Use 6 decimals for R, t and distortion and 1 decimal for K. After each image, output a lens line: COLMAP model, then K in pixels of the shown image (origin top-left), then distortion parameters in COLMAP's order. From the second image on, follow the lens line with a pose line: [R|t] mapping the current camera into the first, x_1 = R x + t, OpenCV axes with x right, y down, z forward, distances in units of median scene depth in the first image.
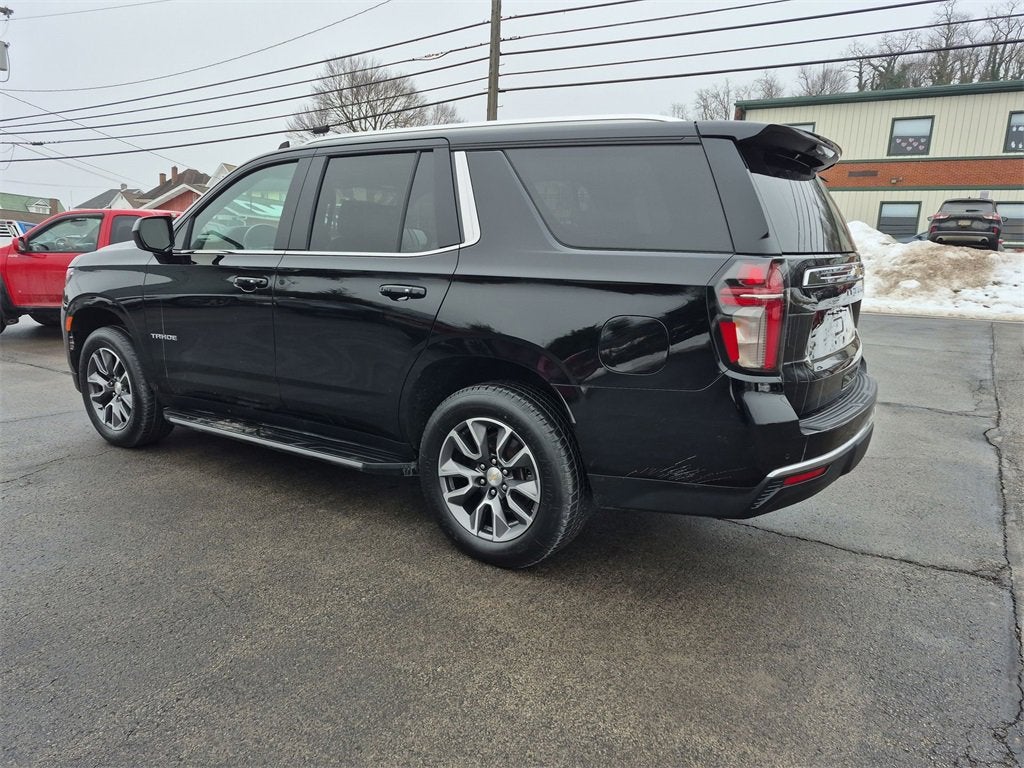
lens RADIAL K [[716.2, 0, 509.0], [0, 716.2, 374.3], [0, 0, 1]] dist [0.071848, -0.065325]
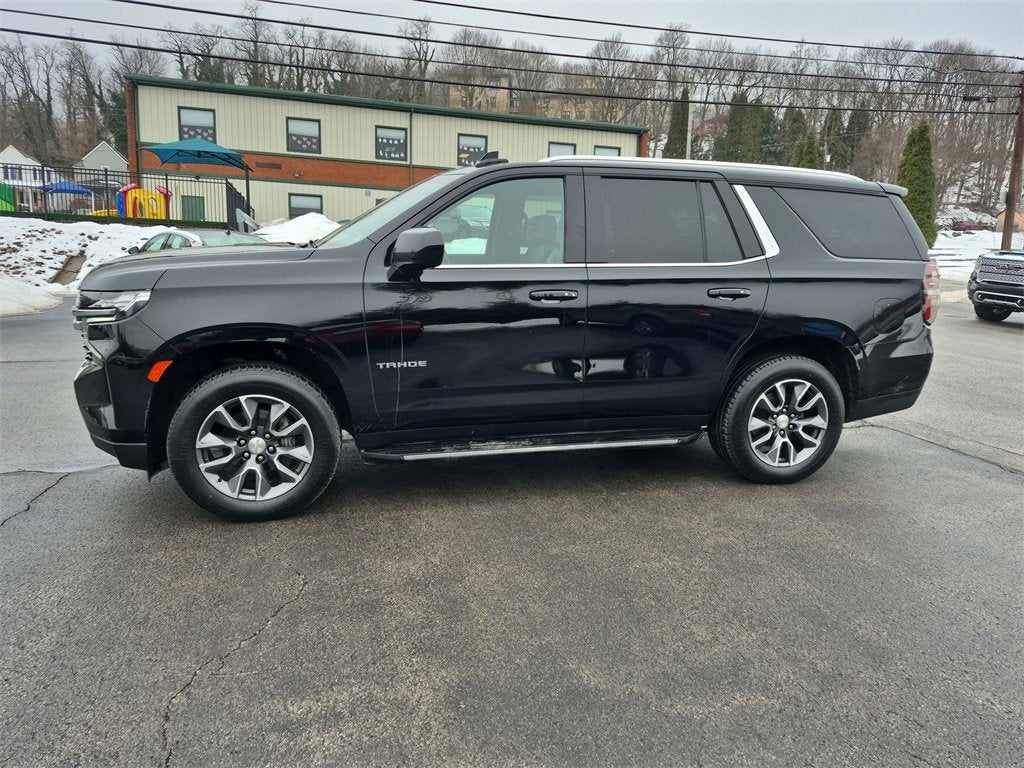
lens RADIAL K [[714.1, 0, 499.7], [0, 714.1, 380.7], [0, 0, 1]] dist [0.076357, -0.069931]
pose [[0.649795, -0.146457, 0.745867, -0.289542], [0.122197, 0.988626, 0.087668, -0.025987], [-0.750223, 0.034177, 0.660301, 0.097843]]
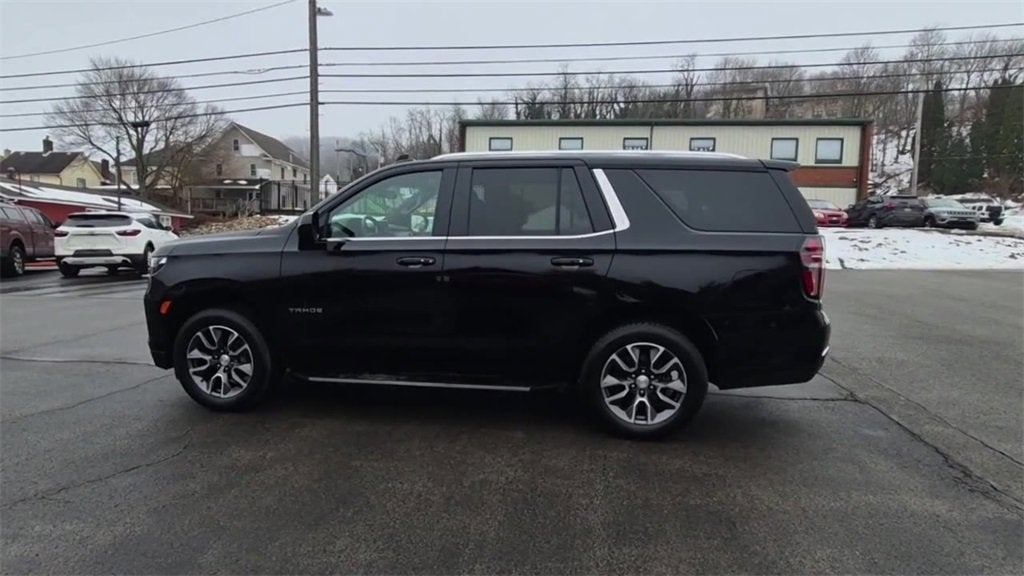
lens RADIAL K [[551.8, 0, 507.7], [0, 551.8, 287.2], [0, 0, 1]] dist [0.004753, -0.000124]
pose [[0.909091, -0.064677, 0.411546, -0.151483], [0.087708, 0.995448, -0.037303, -0.007474], [-0.407260, 0.070007, 0.910625, 0.008925]]
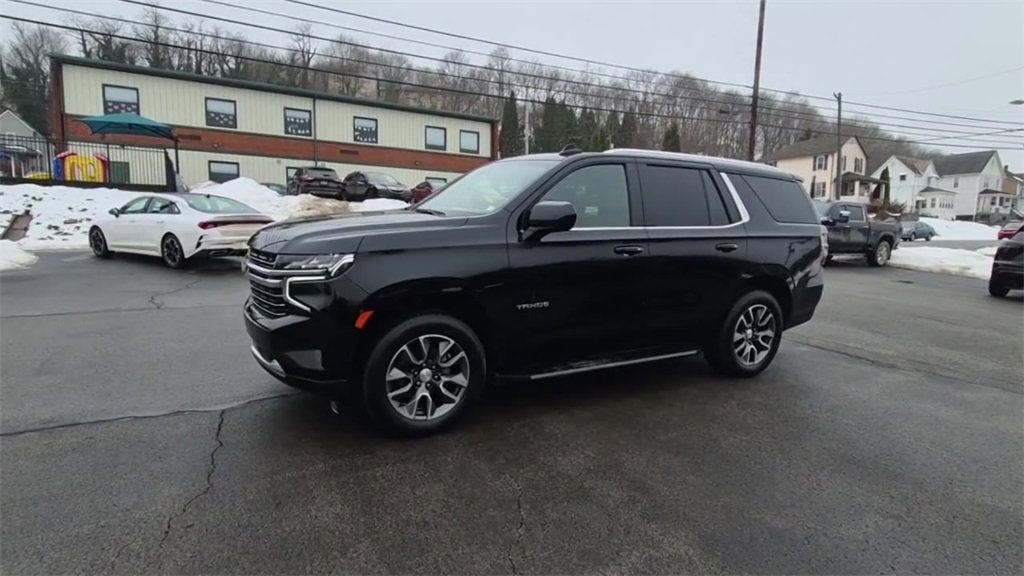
lens RADIAL K [[555.2, 0, 506.3], [0, 555.2, 293.2], [0, 0, 1]] dist [0.004564, 0.000162]
pose [[0.446481, -0.145344, 0.882910, -0.348858], [0.137468, 0.986147, 0.092823, -0.043650], [-0.884170, 0.079928, 0.460276, 0.178061]]
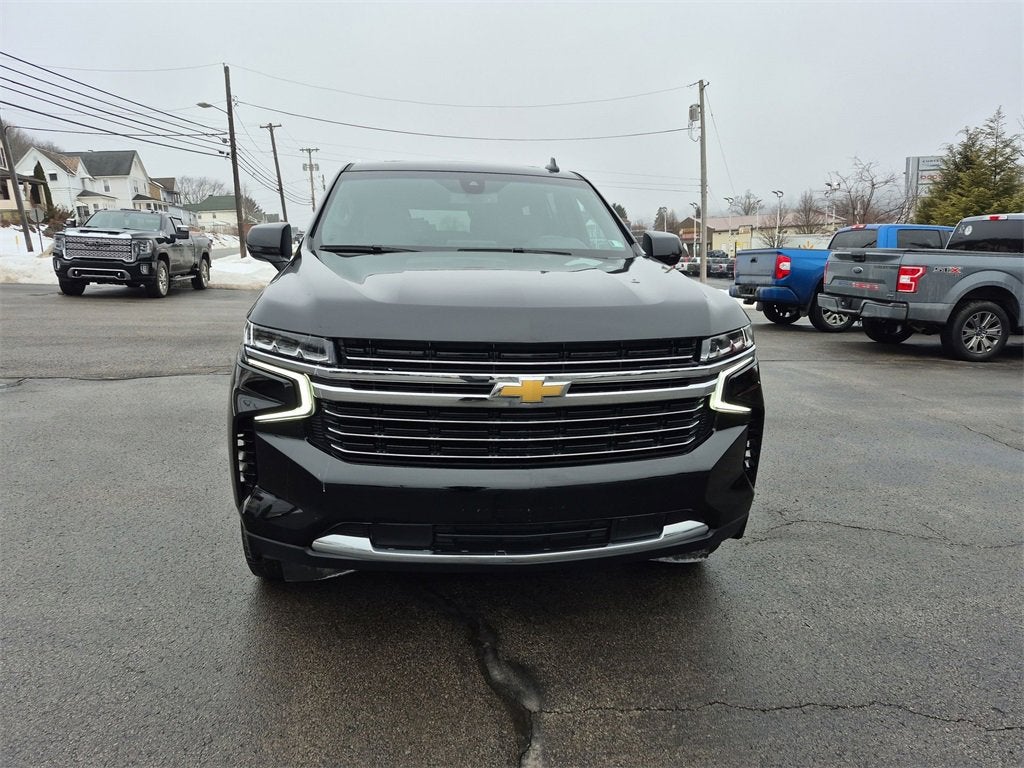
lens RADIAL K [[709.7, 0, 515.2], [0, 709.7, 372.9], [0, 0, 1]] dist [0.072813, -0.060819]
pose [[-0.692316, -0.163436, 0.702842, -0.282121], [0.104492, 0.941040, 0.321753, -0.098414], [-0.713989, 0.296196, -0.634419, 0.483203]]
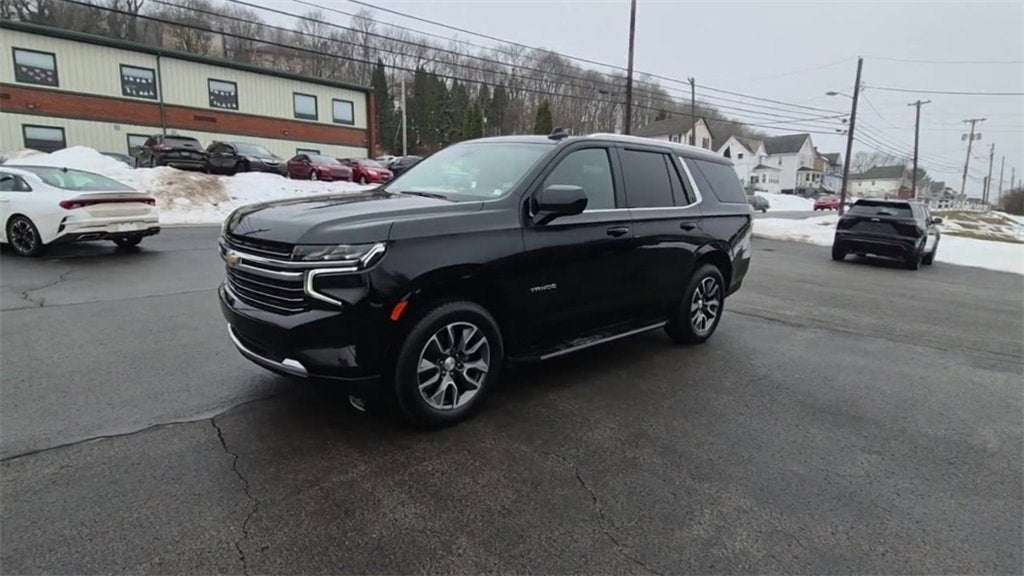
lens RADIAL K [[557.6, 0, 512.0], [0, 557.6, 288.0], [0, 0, 1]] dist [0.004088, -0.000632]
pose [[0.220031, -0.191810, 0.956449, -0.370988], [0.144161, 0.976106, 0.162588, -0.056553], [-0.964782, 0.102109, 0.242425, 0.232635]]
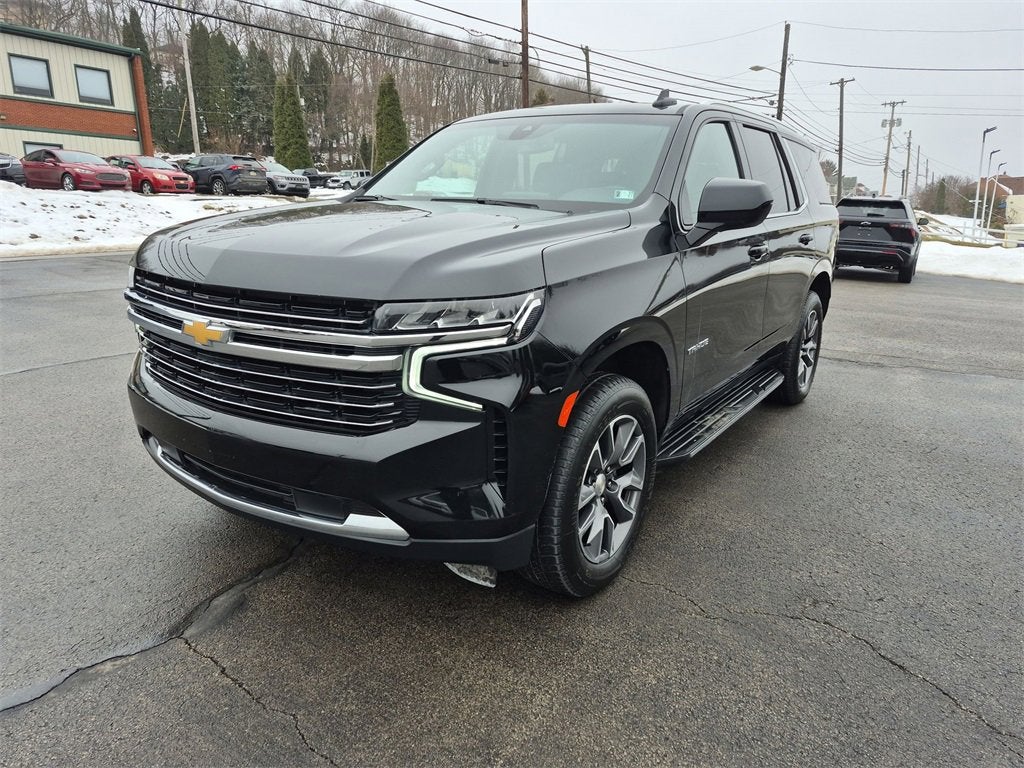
lens RADIAL K [[716.2, 0, 509.0], [0, 716.2, 374.3], [0, 0, 1]] dist [0.071848, -0.065325]
pose [[-0.005931, -0.261688, 0.965134, -0.328341], [0.166049, 0.951494, 0.259010, -0.067955], [-0.986100, 0.161796, 0.037810, 0.324952]]
